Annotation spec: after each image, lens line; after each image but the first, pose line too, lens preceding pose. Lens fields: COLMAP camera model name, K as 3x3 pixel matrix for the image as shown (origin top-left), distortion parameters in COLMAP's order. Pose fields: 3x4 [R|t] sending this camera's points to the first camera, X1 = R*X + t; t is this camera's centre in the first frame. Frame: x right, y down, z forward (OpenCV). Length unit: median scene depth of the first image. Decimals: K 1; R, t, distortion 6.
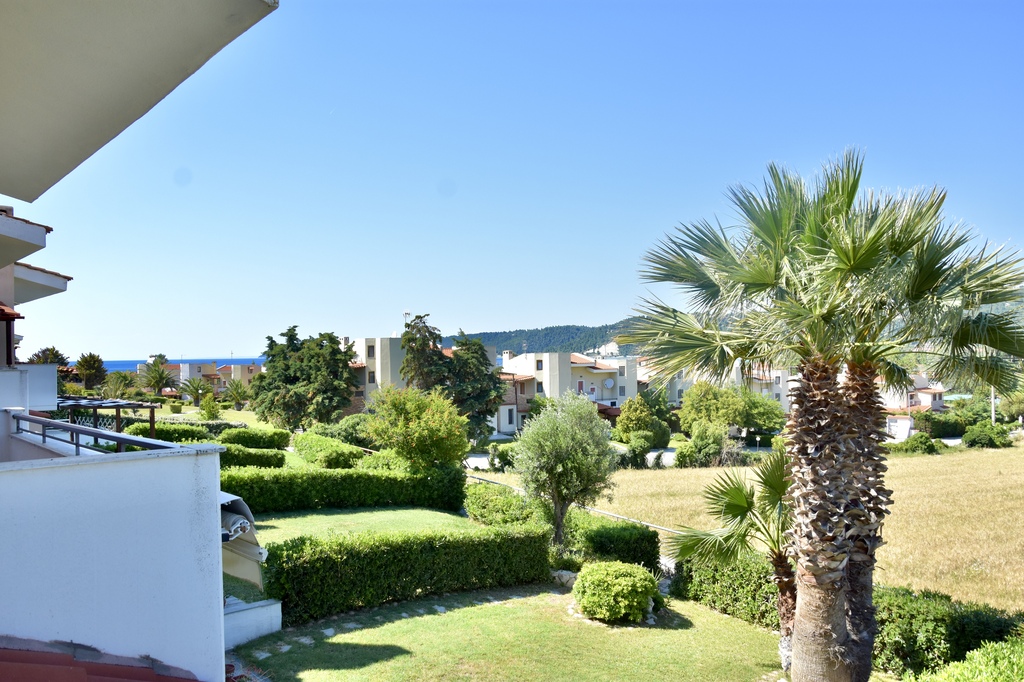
lens RADIAL K [[816.4, 0, 515.0], [0, 816.4, 350.4], [0, 0, 1]] dist [-0.148896, 0.122926]
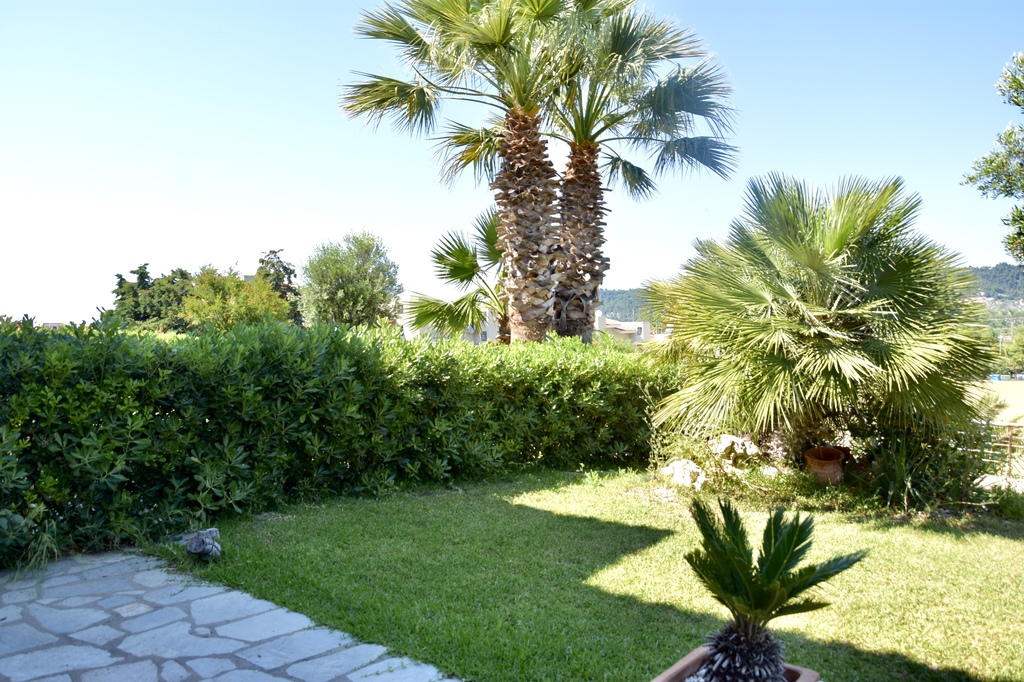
lens RADIAL K [[816.3, 0, 515.3], [0, 816.3, 358.4], [0, 0, 1]] dist [-0.146676, 0.123356]
pose [[0.989886, -0.004251, 0.141802, 0.034890], [-0.001270, 0.999245, 0.038820, 0.049878], [-0.141860, -0.038607, 0.989134, -0.017051]]
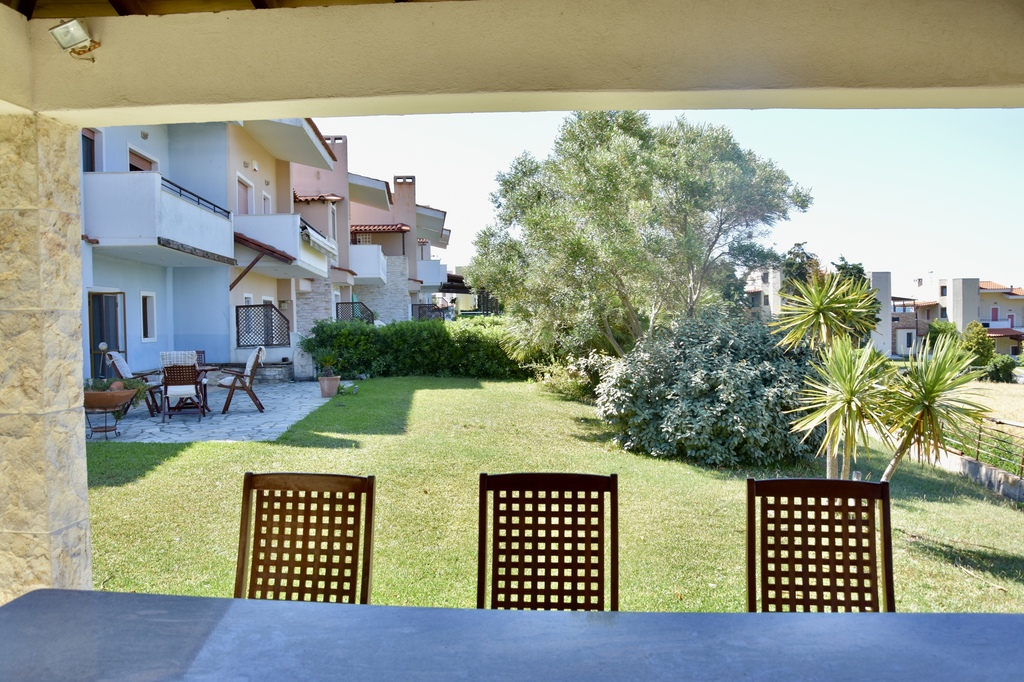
lens RADIAL K [[816.4, 0, 515.0], [0, 816.4, 350.4], [0, 0, 1]] dist [-0.148896, 0.122926]
pose [[0.802956, 0.021959, -0.595633, 0.233714], [0.010042, 0.998681, 0.050356, 0.045833], [0.595953, -0.046415, 0.801676, -0.142515]]
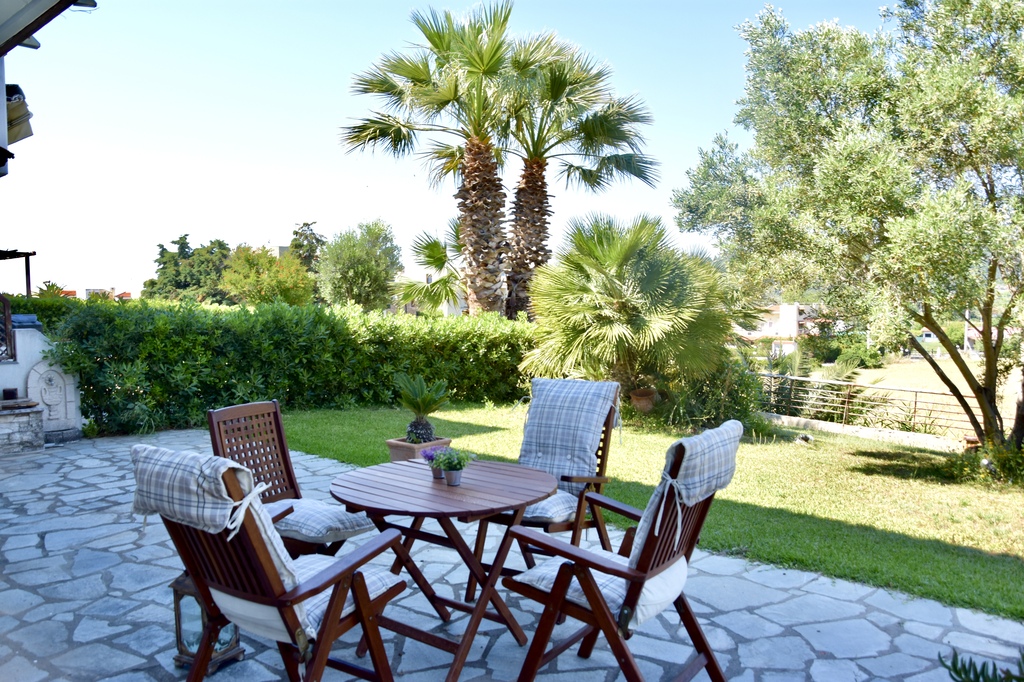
lens RADIAL K [[836.9, 0, 517.1], [0, 836.9, 351.5], [0, 0, 1]] dist [-0.141533, 0.143302]
pose [[0.995507, 0.005131, 0.094550, 0.051027], [-0.011451, 0.997726, 0.066422, 0.047475], [-0.093994, -0.067207, 0.993302, -0.085795]]
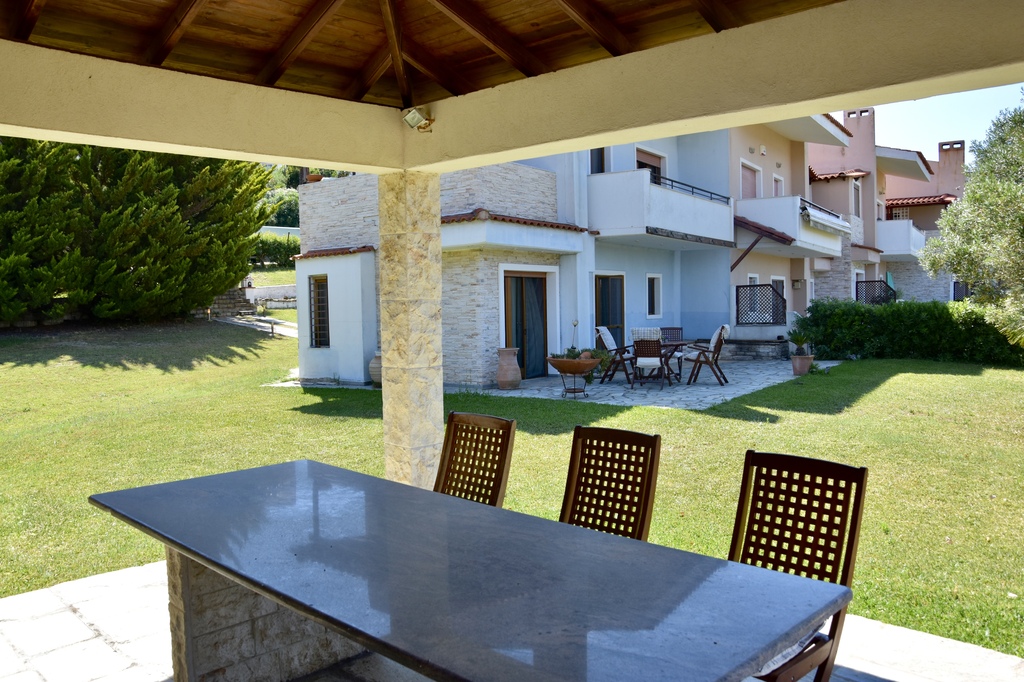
lens RADIAL K [[818.9, 0, 512.0], [0, 818.9, 341.0], [0, 0, 1]] dist [-0.153022, 0.128140]
pose [[0.246786, 0.051189, -0.967717, 0.260942], [0.018552, 0.998171, 0.057531, 0.045015], [0.968892, -0.032151, 0.245386, -0.128638]]
